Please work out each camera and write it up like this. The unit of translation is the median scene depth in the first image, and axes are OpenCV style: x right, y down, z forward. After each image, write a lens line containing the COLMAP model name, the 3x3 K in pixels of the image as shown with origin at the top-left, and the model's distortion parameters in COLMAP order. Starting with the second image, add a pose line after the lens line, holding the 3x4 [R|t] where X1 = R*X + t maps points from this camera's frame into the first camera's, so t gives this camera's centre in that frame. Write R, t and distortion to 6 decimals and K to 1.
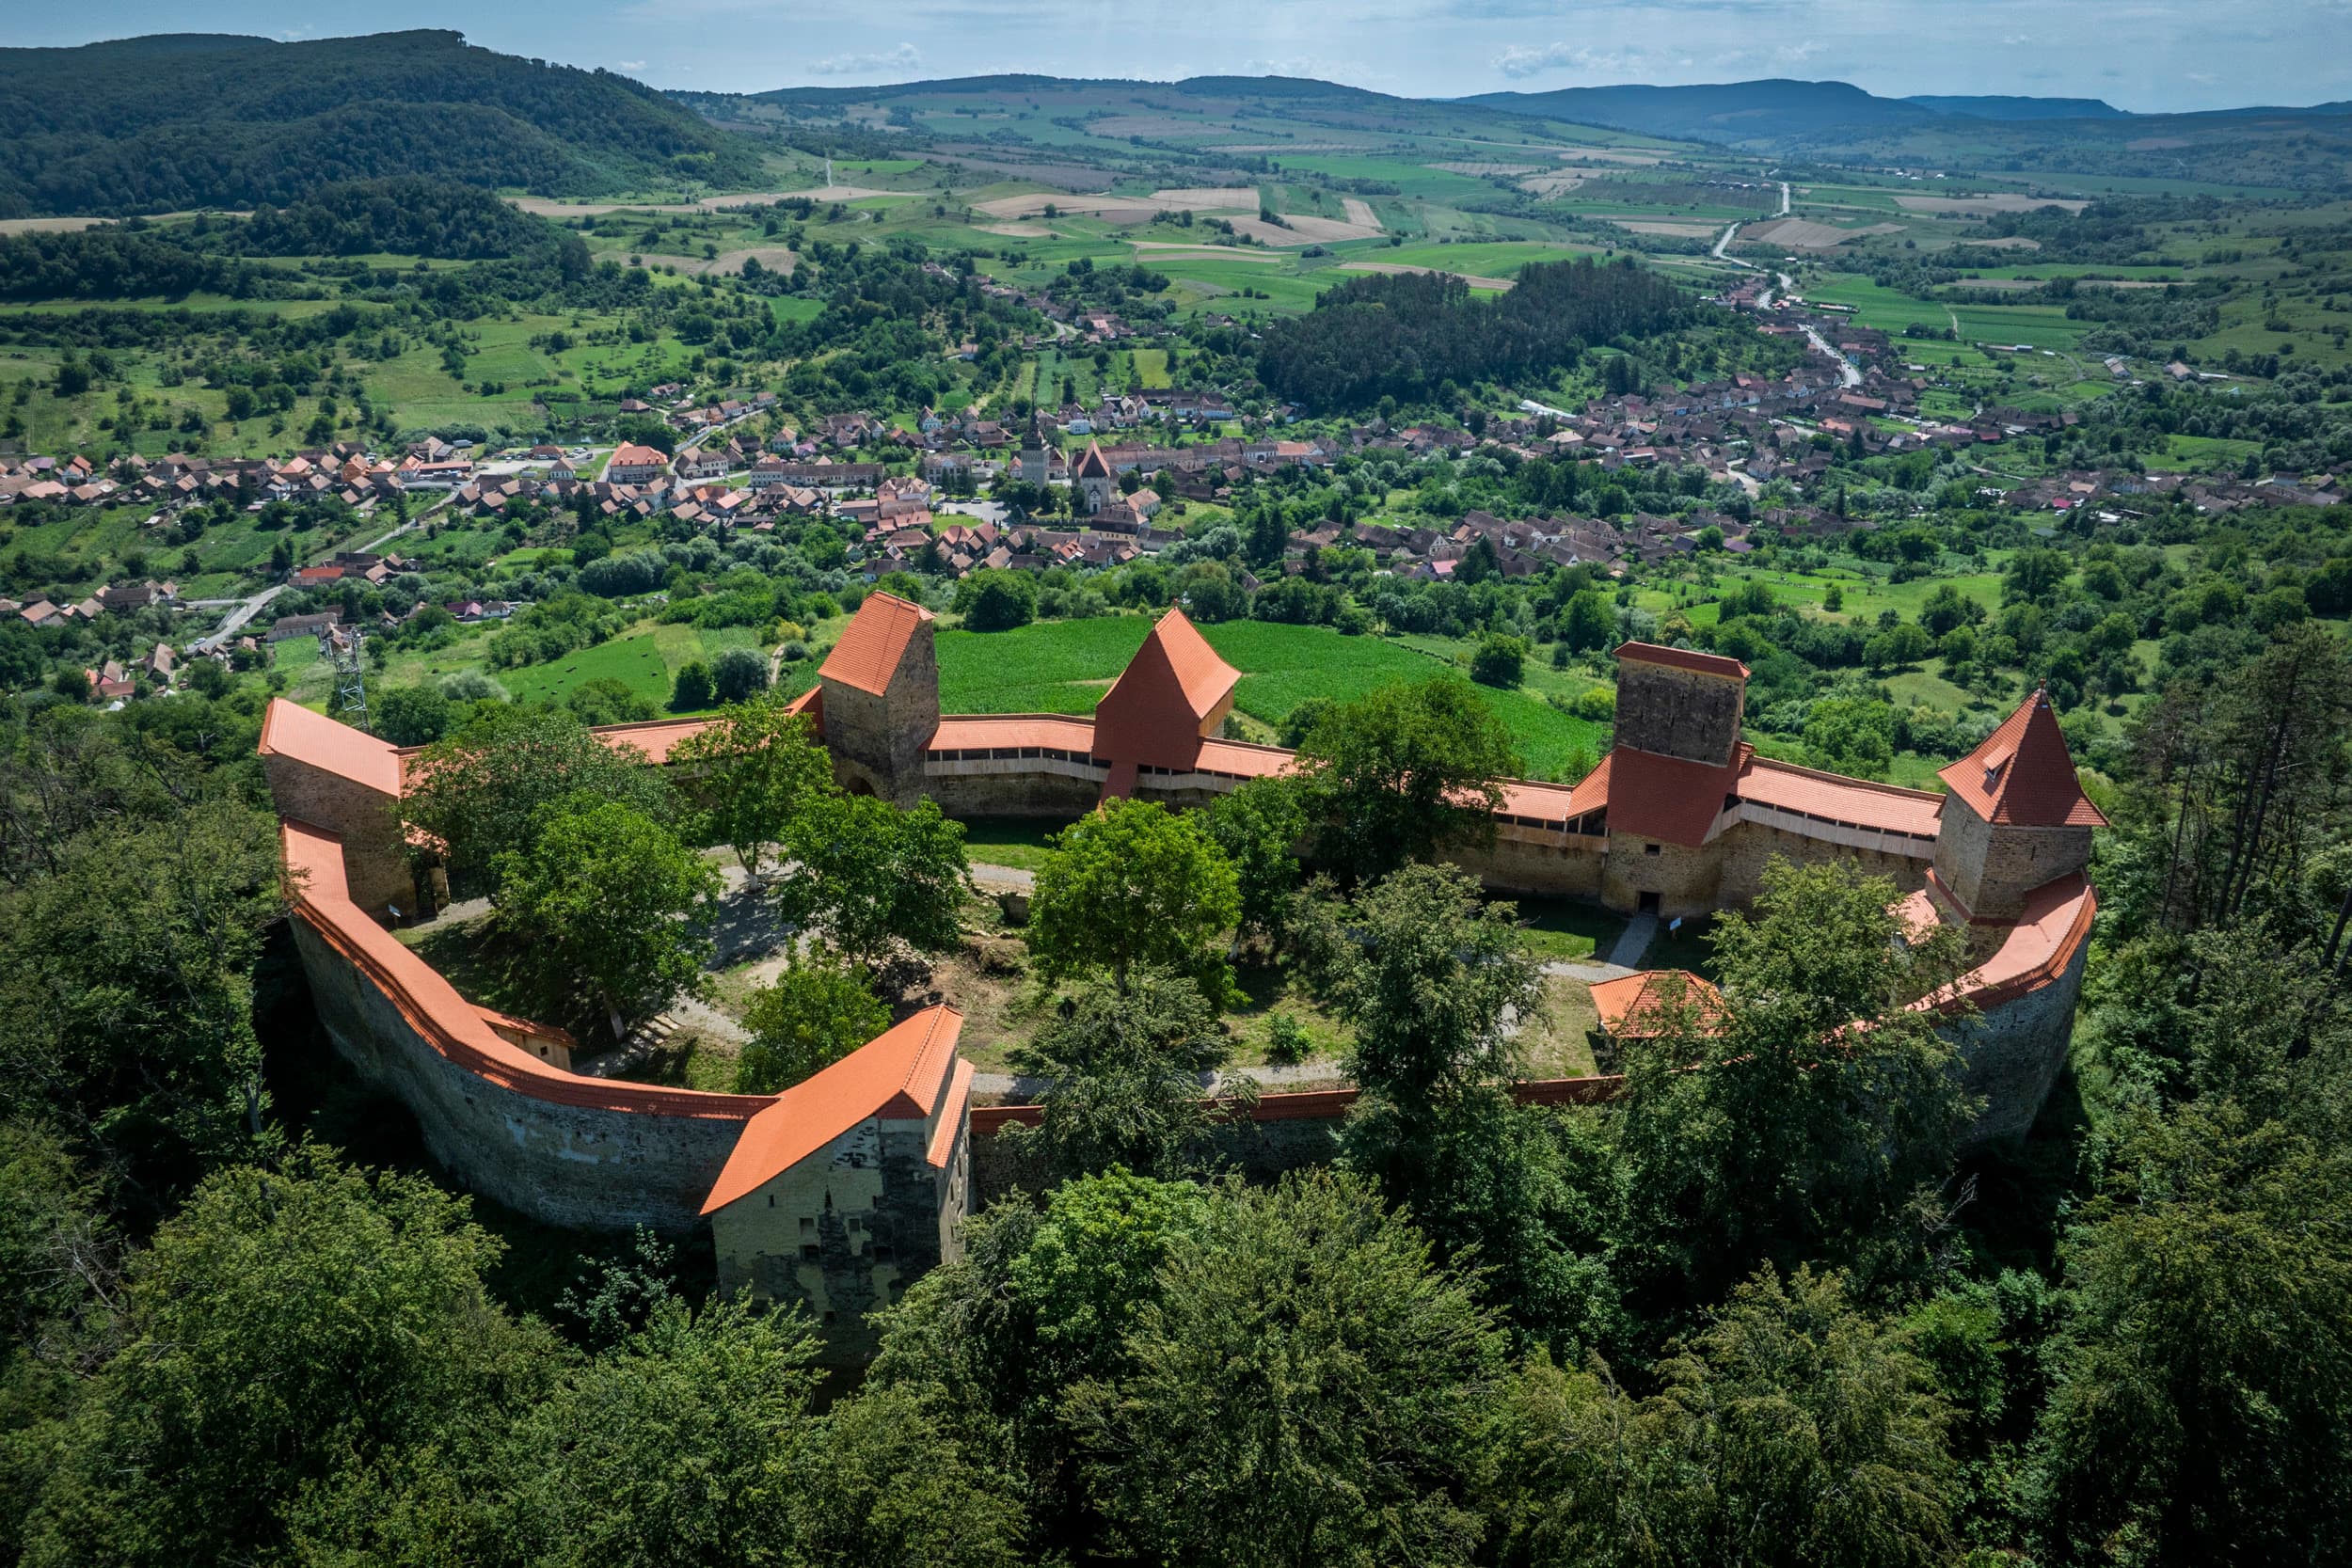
lens RADIAL K [[1633.2, 0, 1180.8], [0, 1633.2, 744.0], [0, 0, 1]] dist [-0.043246, 0.001827]
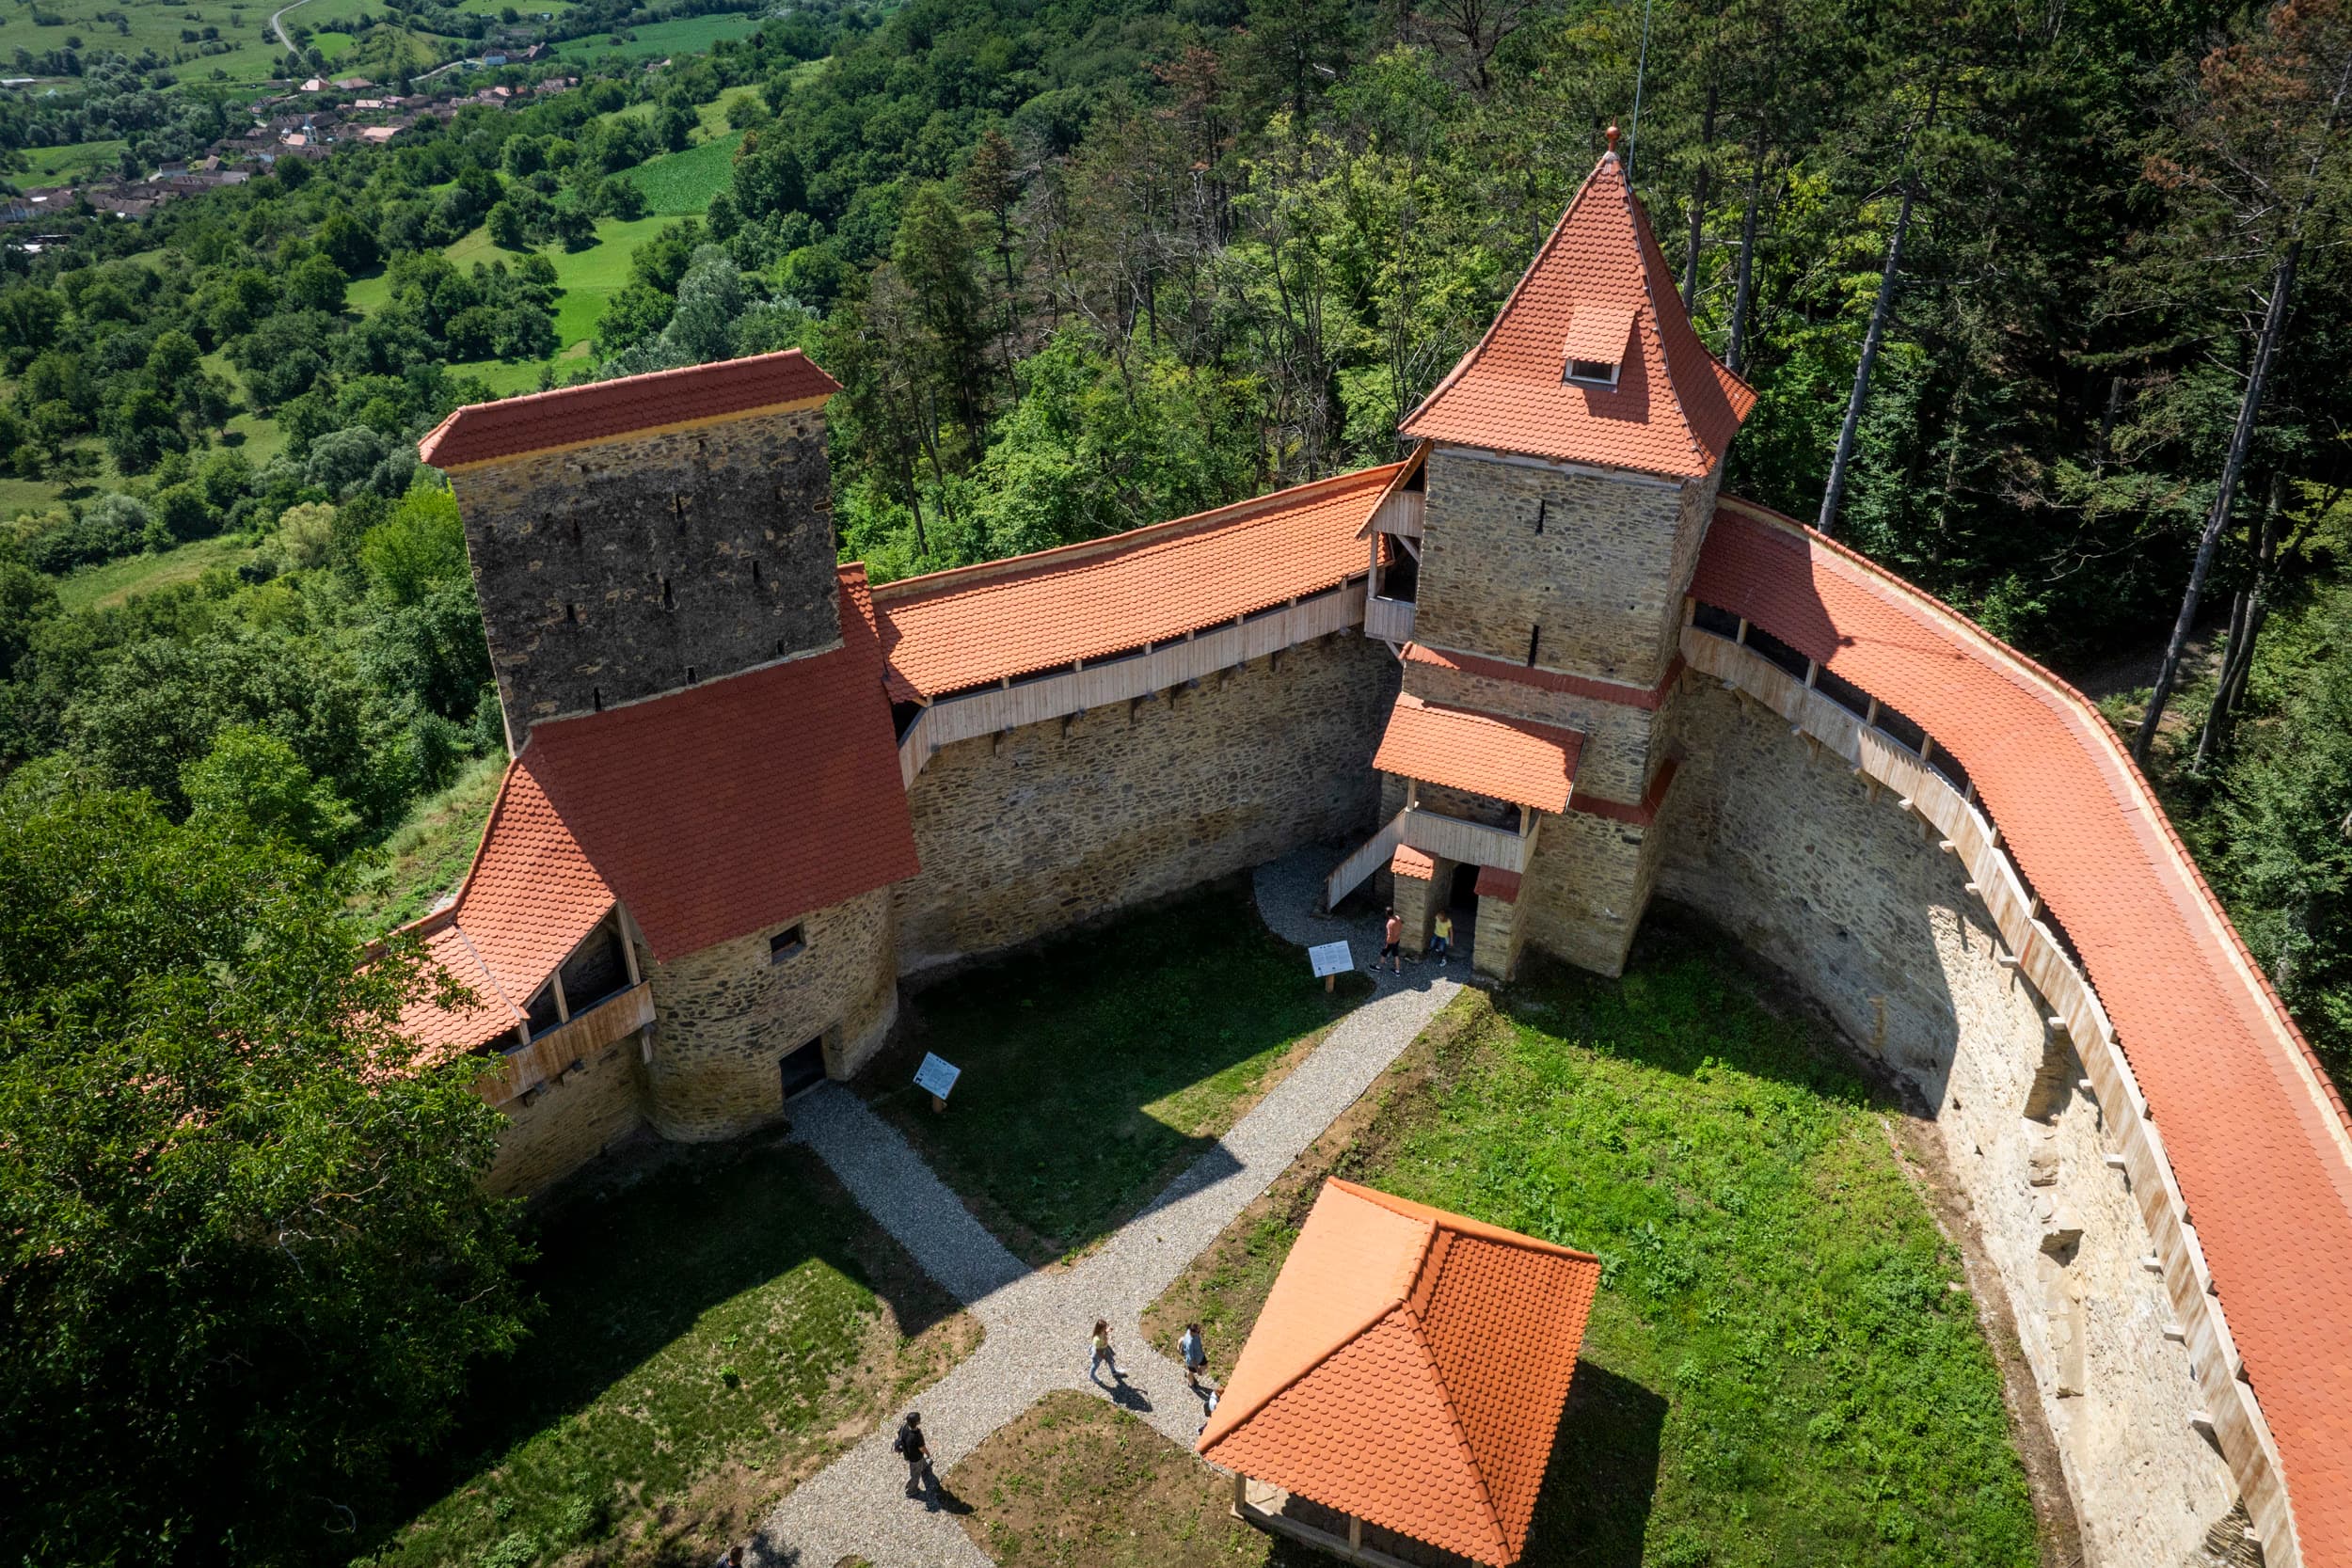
lens RADIAL K [[1633.2, 0, 1180.8], [0, 1633.2, 744.0], [0, 0, 1]] dist [-0.043246, 0.001827]
pose [[0.380318, -0.462503, 0.800905, 0.057989], [0.325271, 0.877543, 0.352302, -0.068526], [-0.865769, 0.126525, 0.484185, 0.734064]]
